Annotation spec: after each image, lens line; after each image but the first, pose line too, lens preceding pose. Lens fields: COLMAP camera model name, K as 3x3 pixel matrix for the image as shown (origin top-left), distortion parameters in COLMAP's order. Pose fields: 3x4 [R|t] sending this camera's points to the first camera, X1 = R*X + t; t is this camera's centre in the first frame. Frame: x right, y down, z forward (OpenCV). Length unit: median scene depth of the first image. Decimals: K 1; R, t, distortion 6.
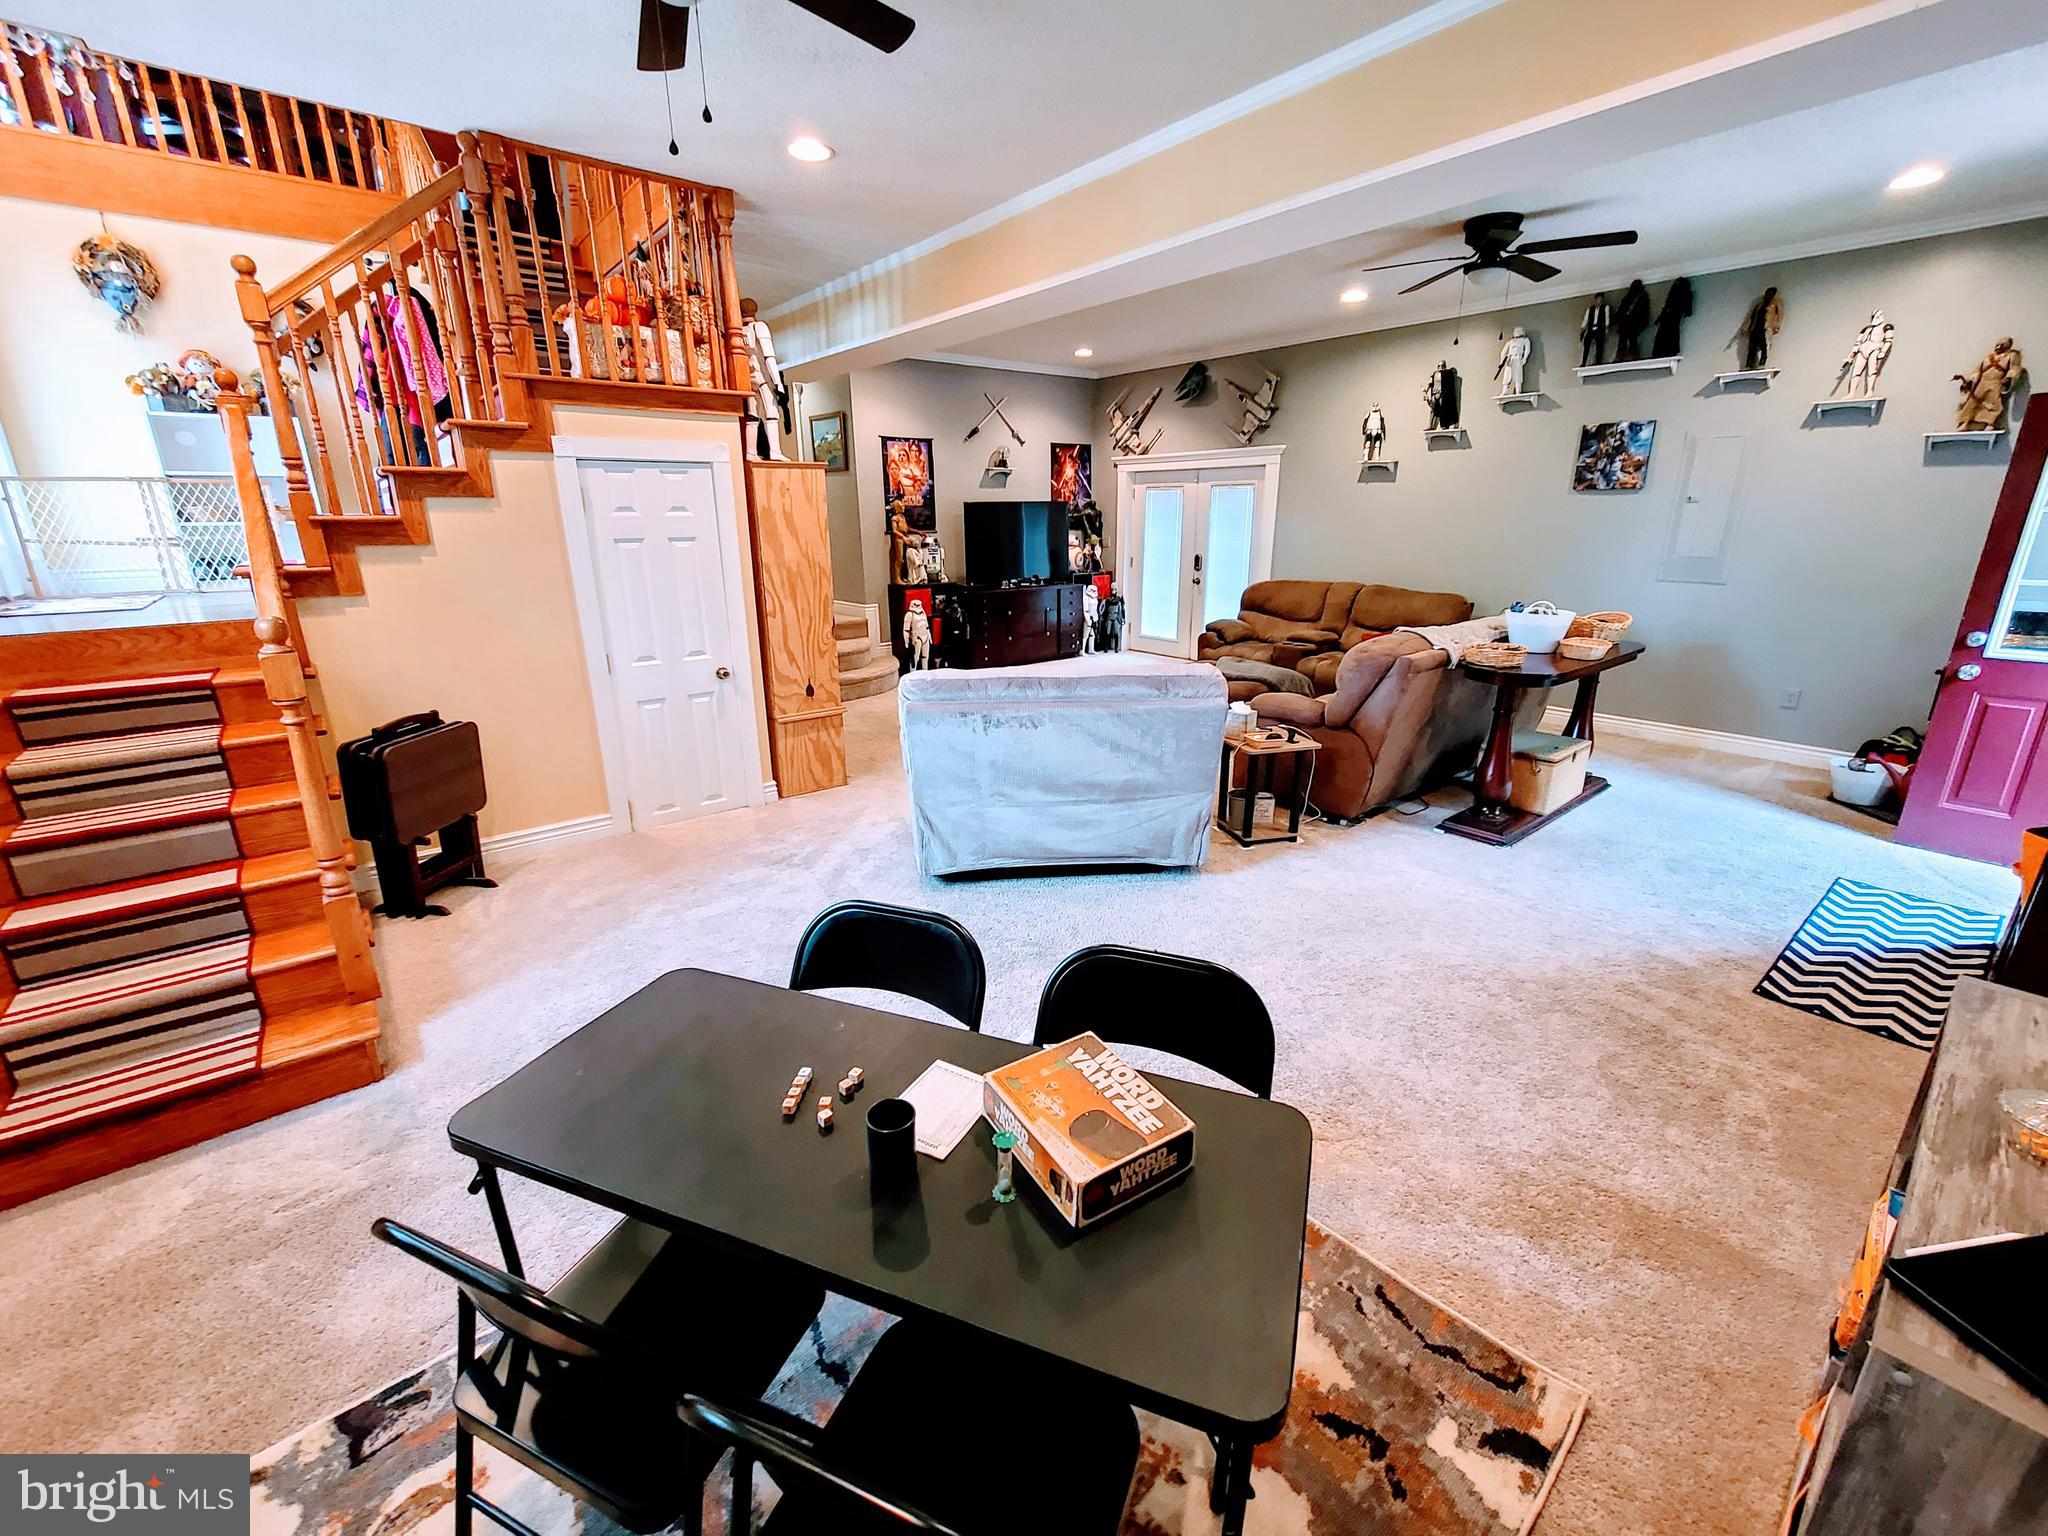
lens RADIAL K [[837.5, 0, 1024.1], [0, 837.5, 765.6], [0, 0, 1]] dist [-0.000532, -0.001094]
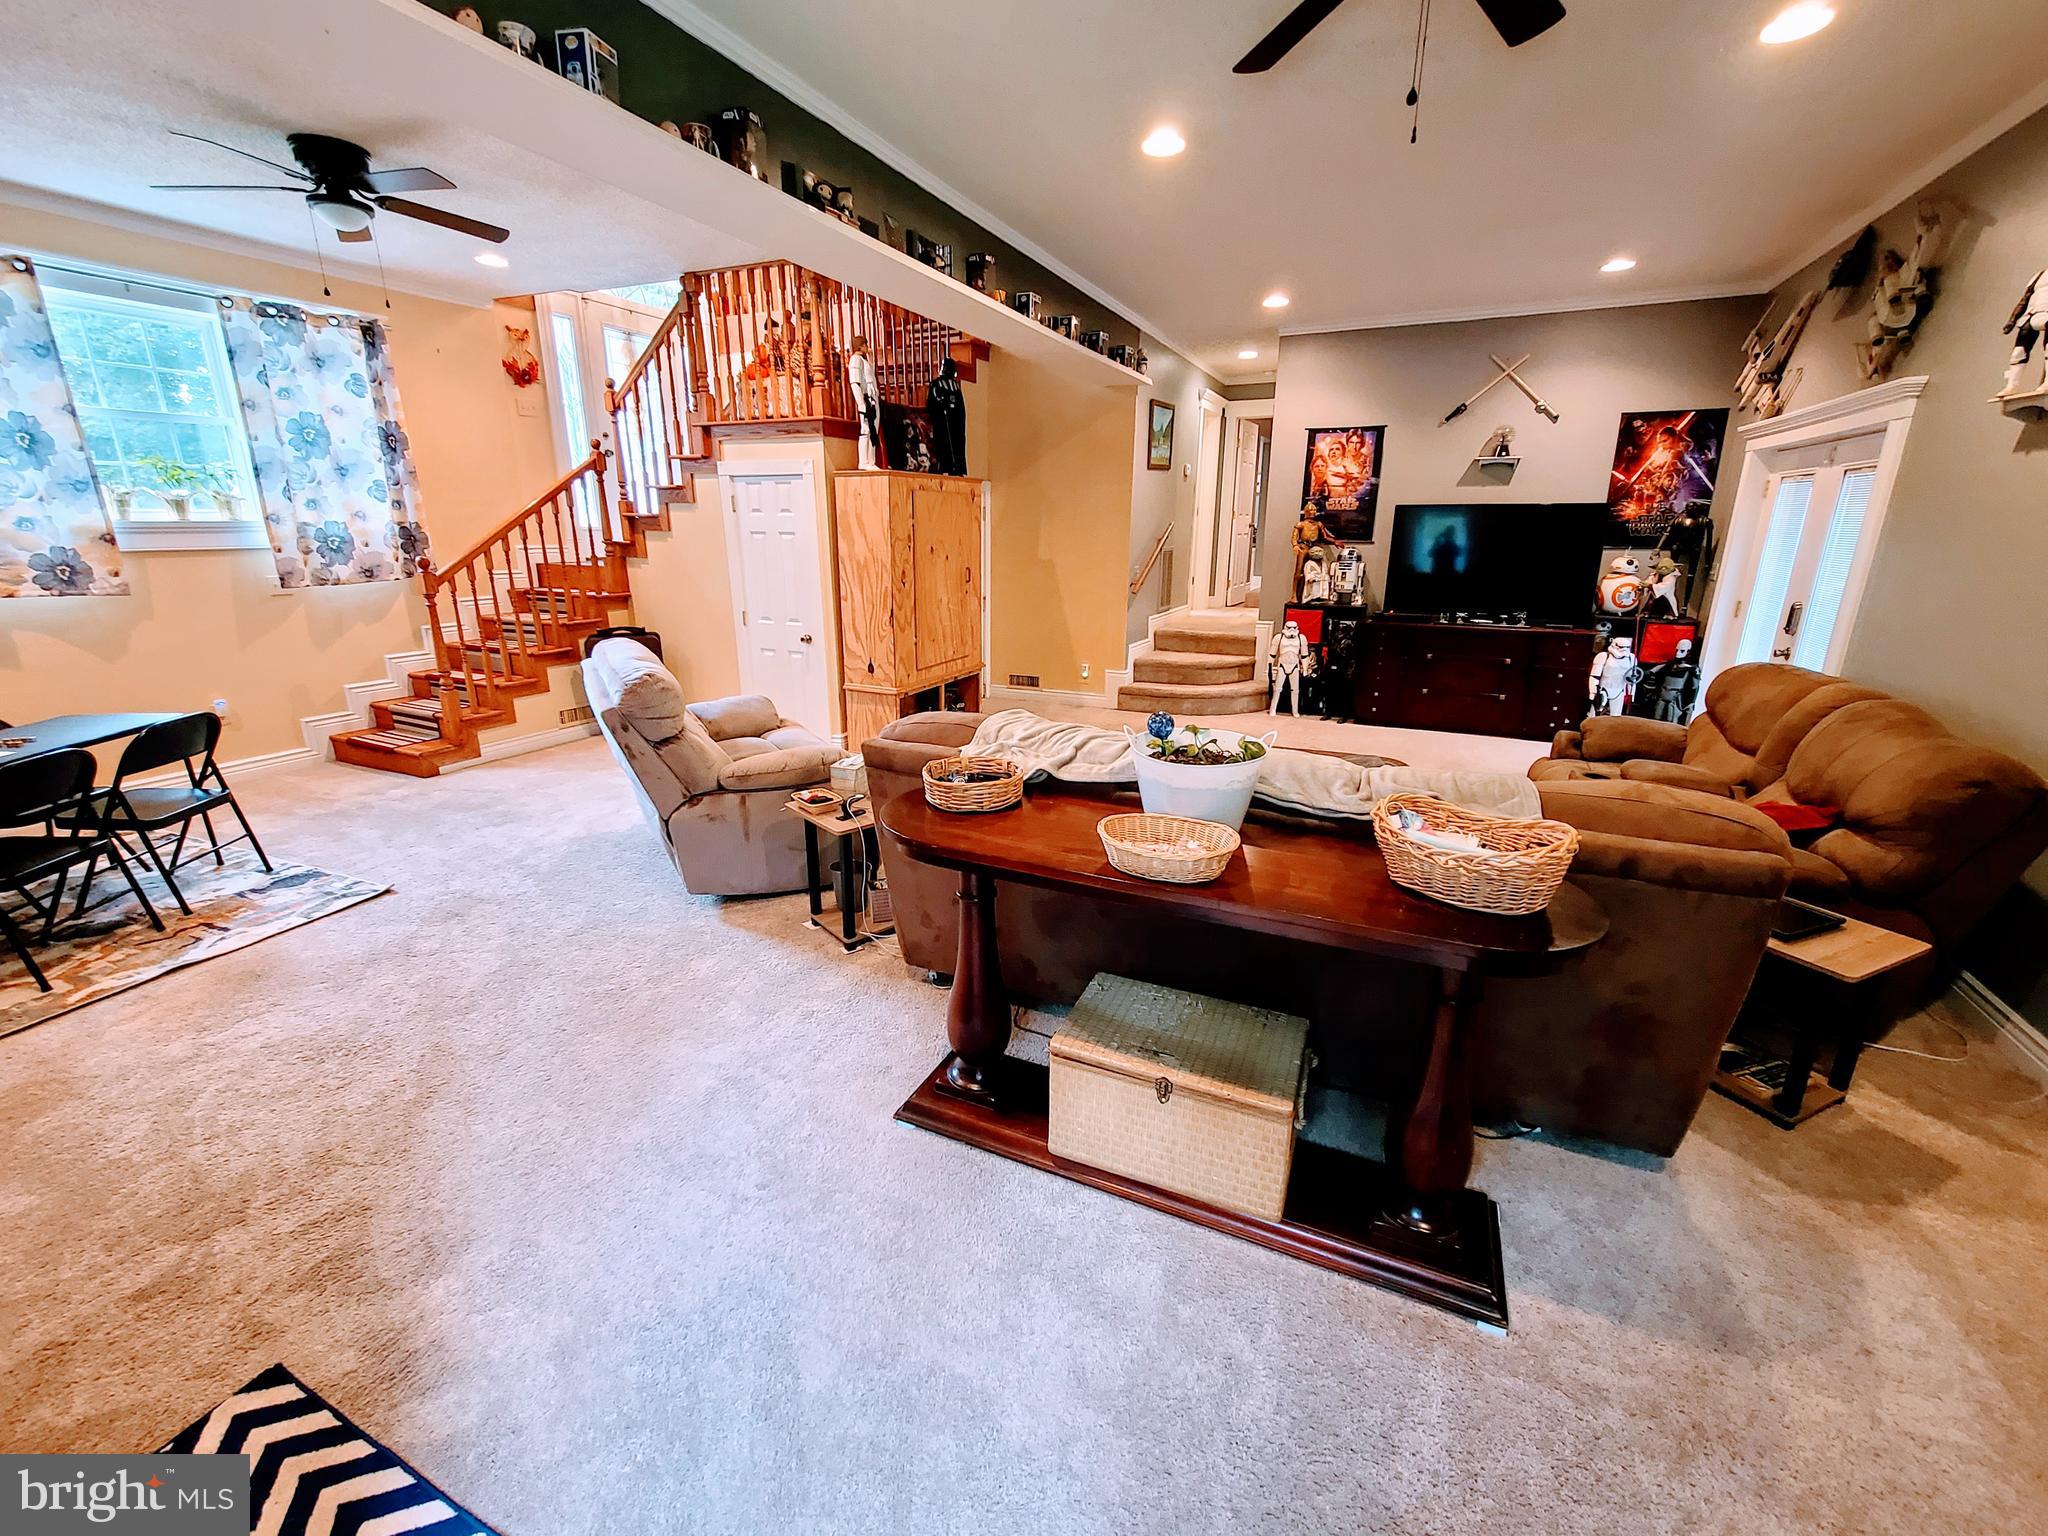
lens RADIAL K [[837.5, 0, 1022.8], [0, 837.5, 762.0], [0, 0, 1]] dist [-0.000532, -0.001094]
pose [[0.437367, 0.257847, -0.861525, 0.882858], [-0.268638, 0.951731, 0.148467, -0.198613], [0.858221, 0.166504, 0.485523, 0.656771]]
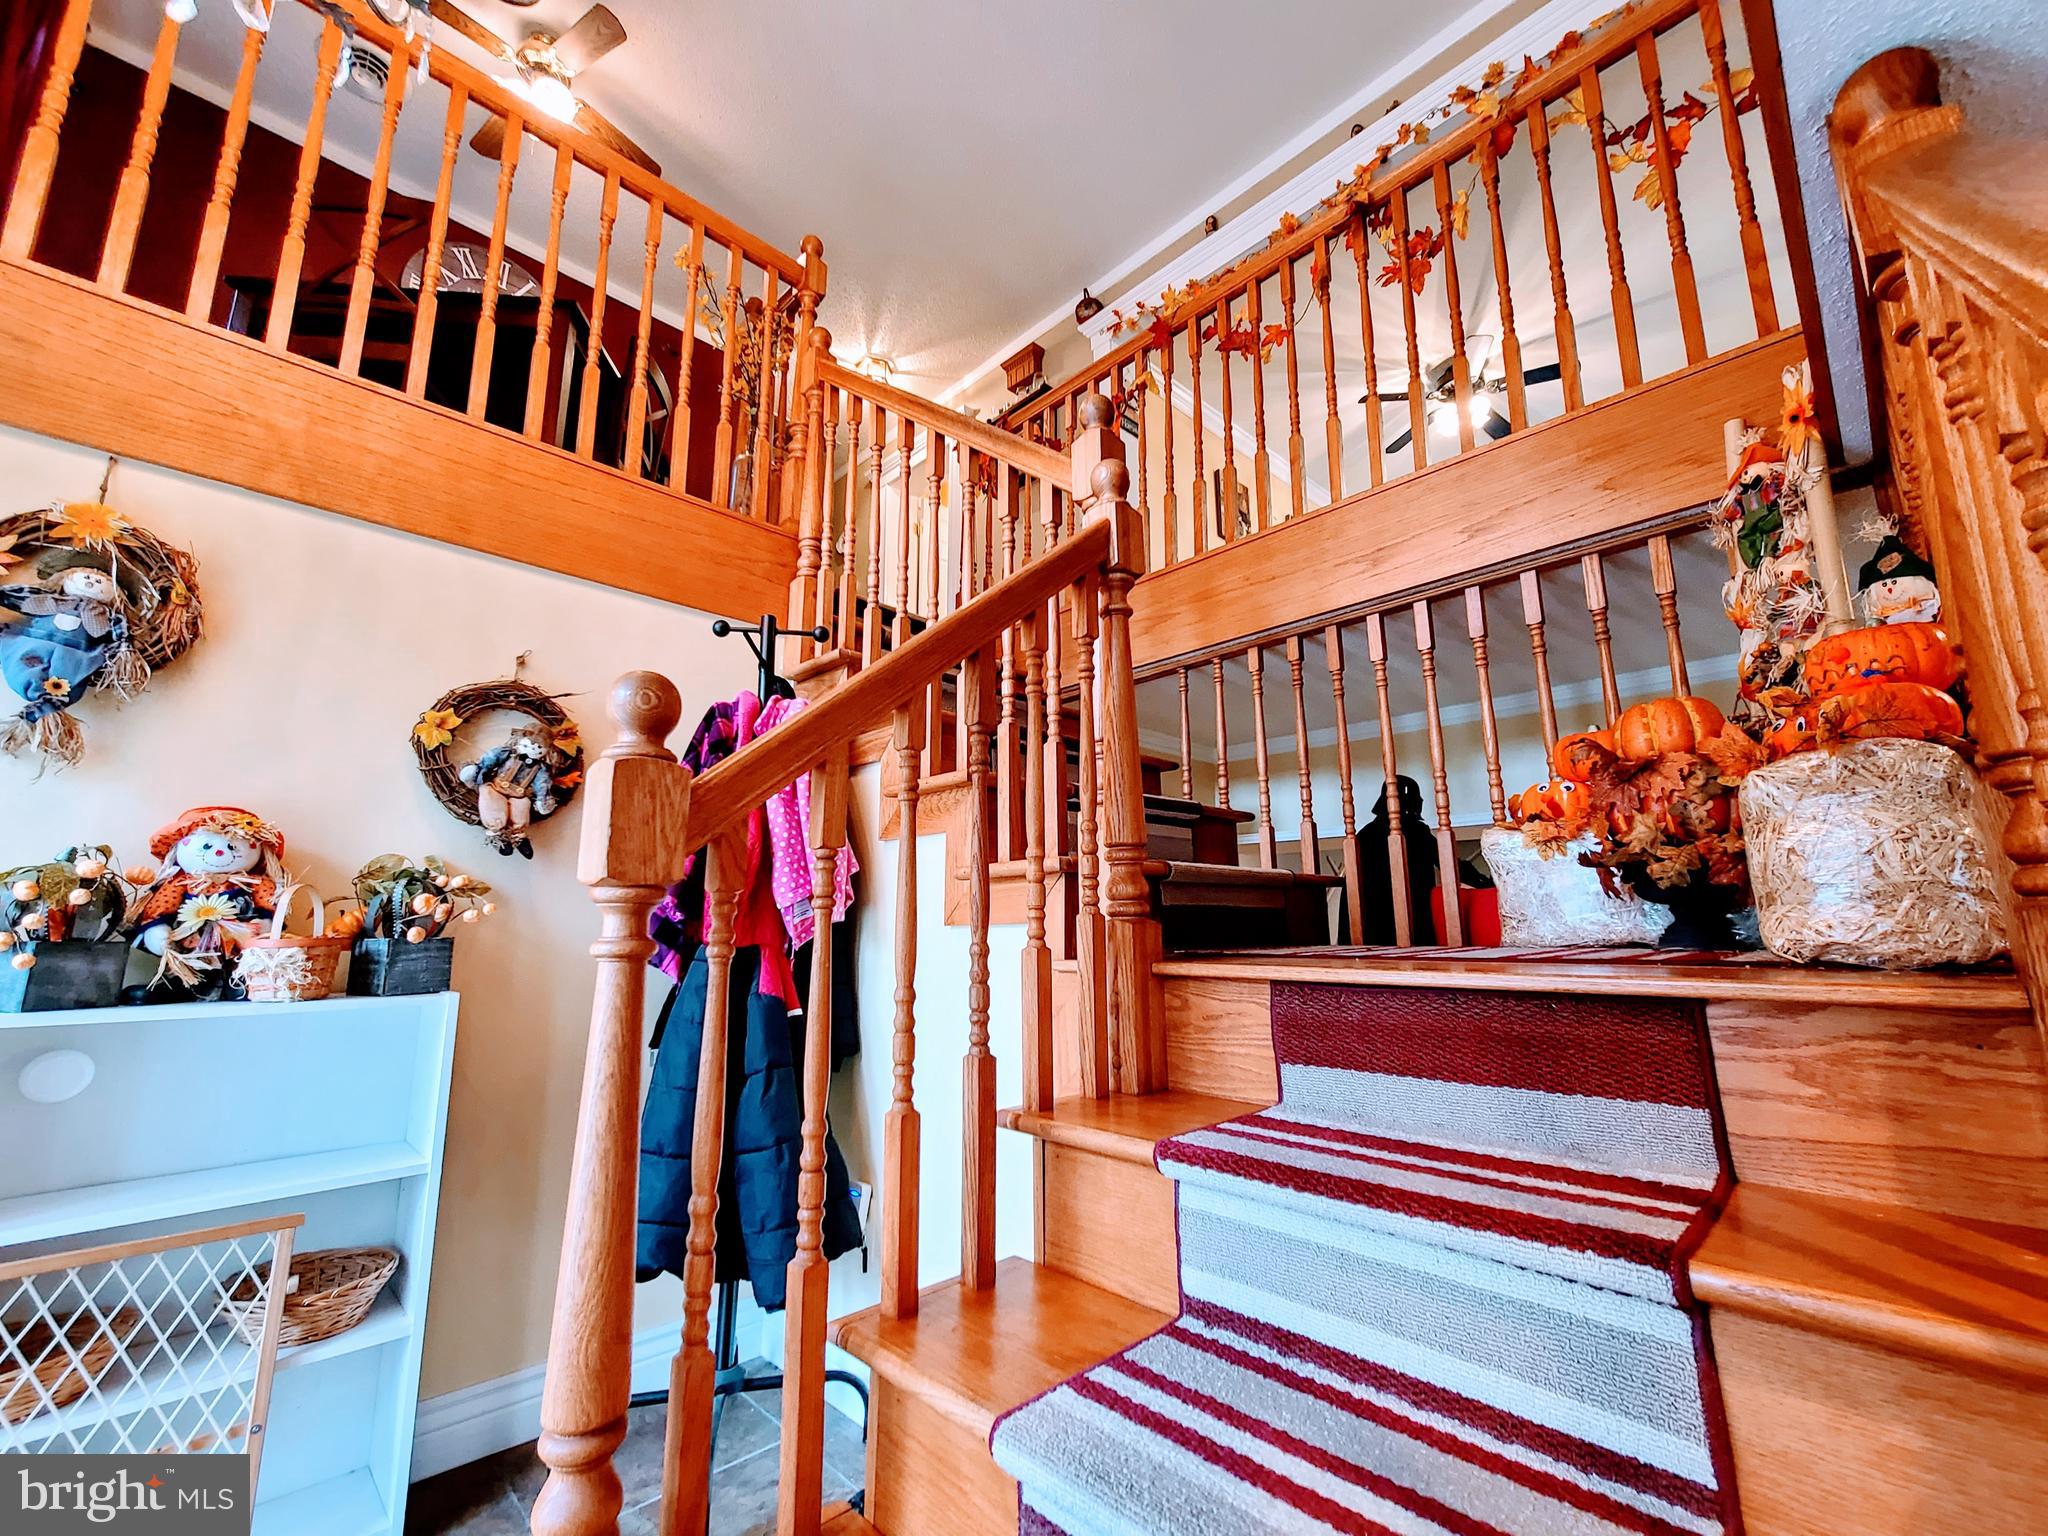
lens RADIAL K [[837.5, 0, 1030.4], [0, 837.5, 772.3], [0, 0, 1]] dist [-0.000532, -0.001094]
pose [[0.996154, 0.018369, 0.085671, -0.661236], [0.023531, 0.885767, -0.463534, -0.328400], [-0.084399, 0.463767, 0.881928, 0.634615]]
